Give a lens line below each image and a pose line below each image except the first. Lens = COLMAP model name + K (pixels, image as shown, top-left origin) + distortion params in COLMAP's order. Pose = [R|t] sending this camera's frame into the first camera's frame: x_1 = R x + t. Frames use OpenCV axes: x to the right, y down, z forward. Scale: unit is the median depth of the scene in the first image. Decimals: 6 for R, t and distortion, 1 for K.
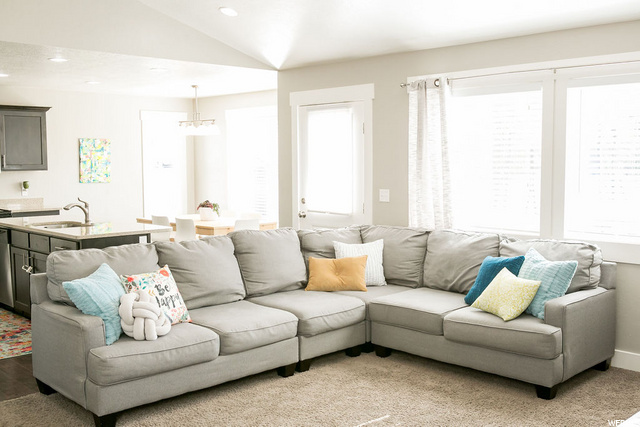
lens RADIAL K [[670.6, 0, 320.0], [0, 670.6, 213.5], [0, 0, 1]] dist [-0.042550, 0.011082]
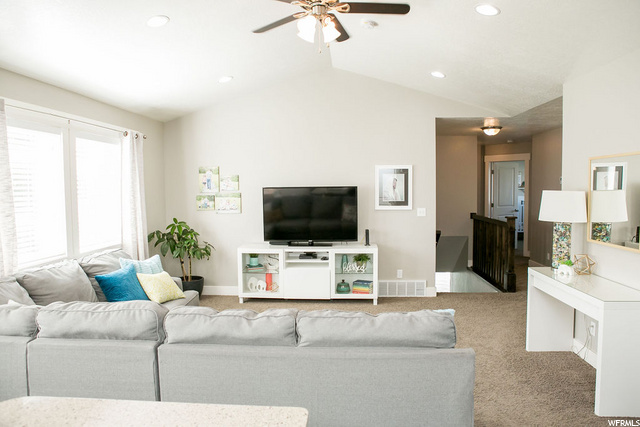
lens RADIAL K [[443.1, 0, 322.5], [0, 443.1, 212.9], [0, 0, 1]] dist [-0.115373, 0.085635]
pose [[-0.664698, -0.034992, 0.746293, -0.327395], [0.071608, 0.991320, 0.110259, -0.057407], [-0.743673, 0.126729, -0.656422, 0.690063]]
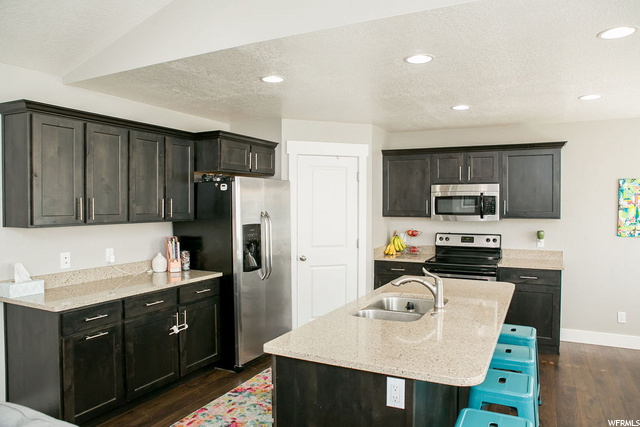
lens RADIAL K [[443.1, 0, 322.5], [0, 443.1, 212.9], [0, 0, 1]] dist [-0.115373, 0.085635]
pose [[0.320660, 0.023435, -0.946905, -0.001189], [-0.078879, 0.996882, -0.002040, -0.048720], [0.943904, 0.075345, 0.321508, 0.559460]]
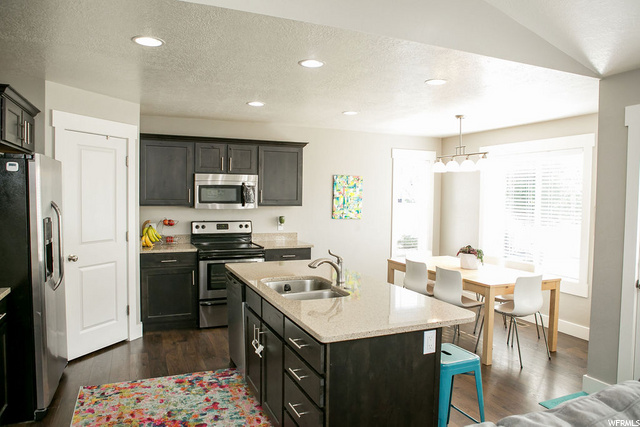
lens RADIAL K [[443.1, 0, 322.5], [0, 443.1, 212.9], [0, 0, 1]] dist [-0.115373, 0.085635]
pose [[0.932751, 0.031283, -0.359162, -0.143415], [-0.046093, 0.998400, -0.032743, -0.034568], [0.357564, 0.047095, 0.932701, 0.397151]]
